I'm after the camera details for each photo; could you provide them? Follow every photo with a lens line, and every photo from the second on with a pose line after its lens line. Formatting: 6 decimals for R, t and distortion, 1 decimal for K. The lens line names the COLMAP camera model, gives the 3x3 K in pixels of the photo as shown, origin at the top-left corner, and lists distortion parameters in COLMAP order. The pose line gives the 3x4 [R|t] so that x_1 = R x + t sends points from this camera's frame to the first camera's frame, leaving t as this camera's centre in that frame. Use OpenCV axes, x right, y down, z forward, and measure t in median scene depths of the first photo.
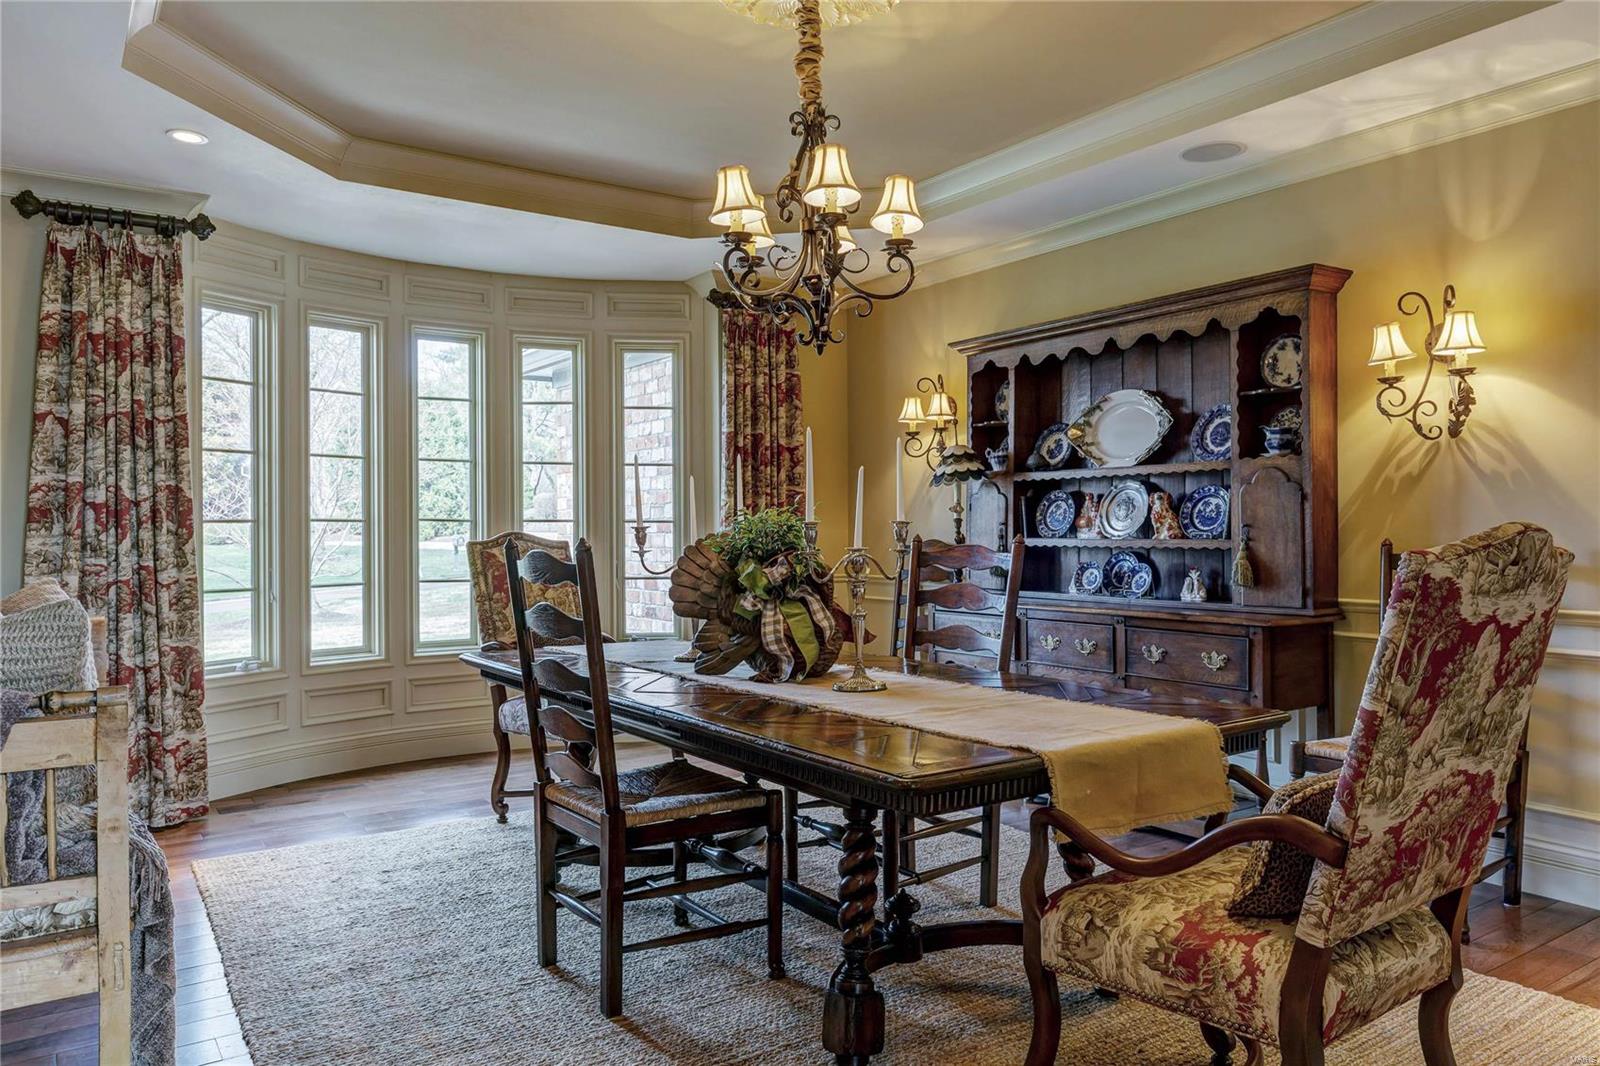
lens RADIAL K [[1087.4, 0, 799.1], [0, 1087.4, 518.5], [0, 0, 1]] dist [-0.002433, -0.000519]
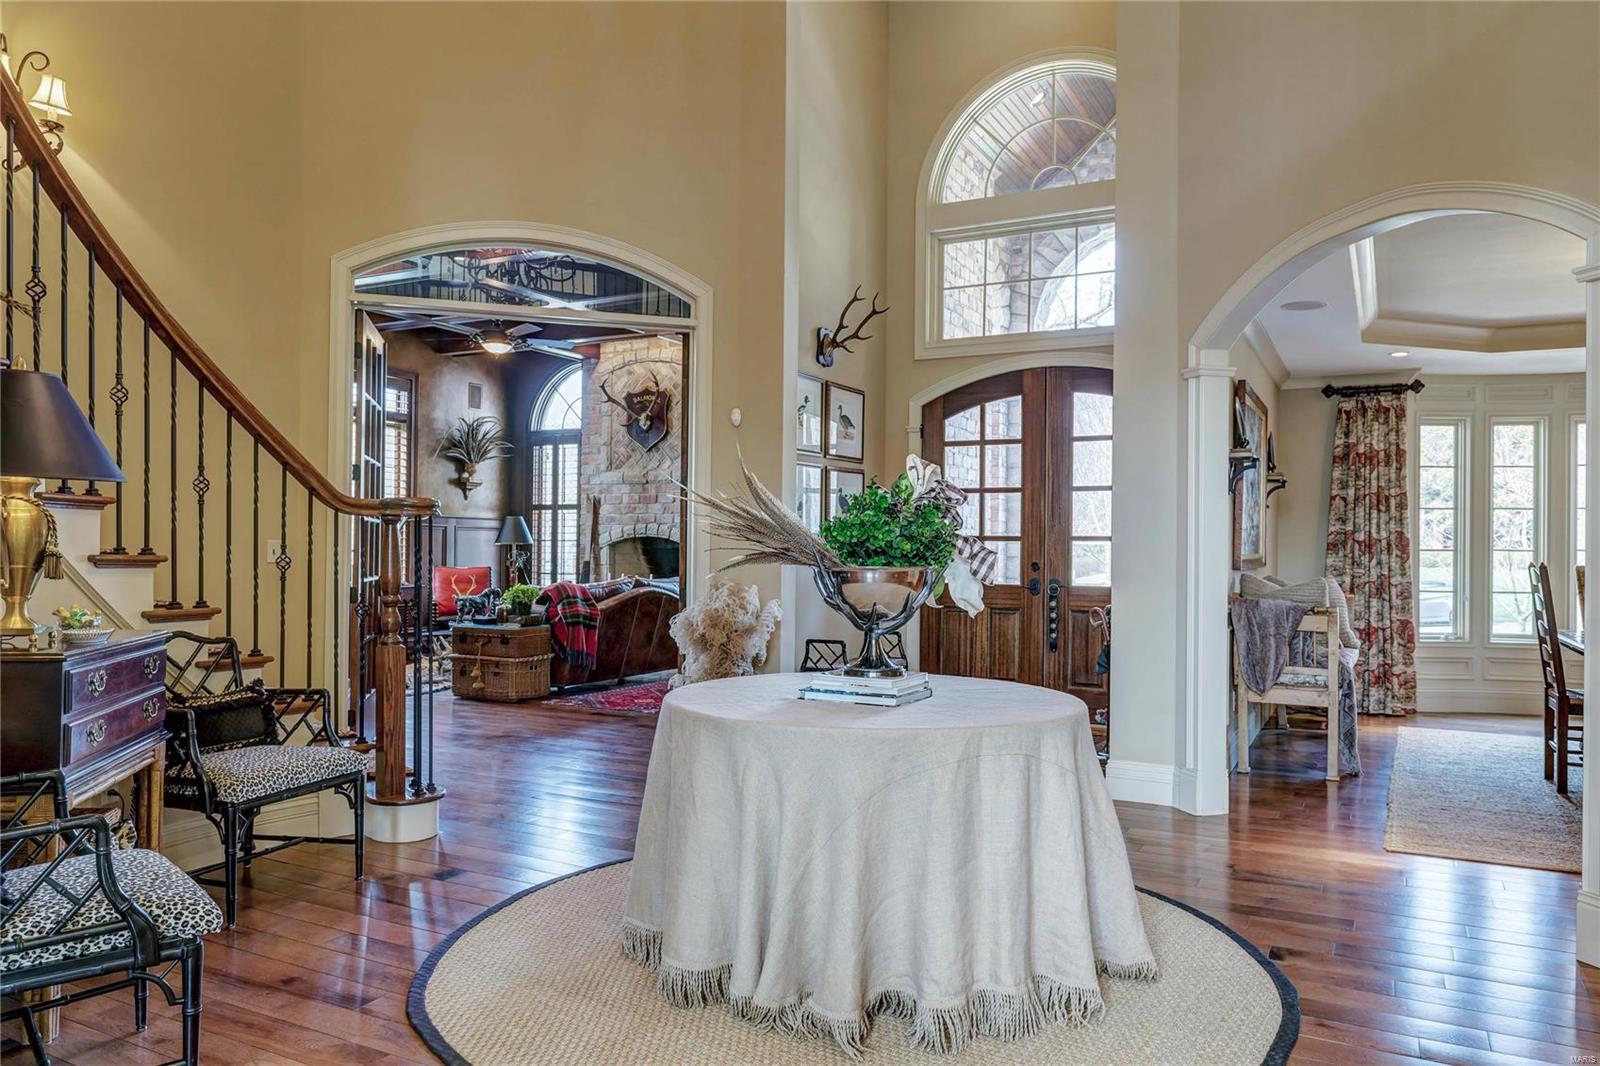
lens RADIAL K [[1099.1, 0, 805.1], [0, 1099.1, 556.8], [0, 0, 1]] dist [-0.000047, -0.001783]
pose [[0.459153, 0.015180, -0.888227, 0.624034], [-0.004291, 0.999880, 0.014870, -0.009848], [0.888347, -0.003016, 0.459164, -0.757449]]
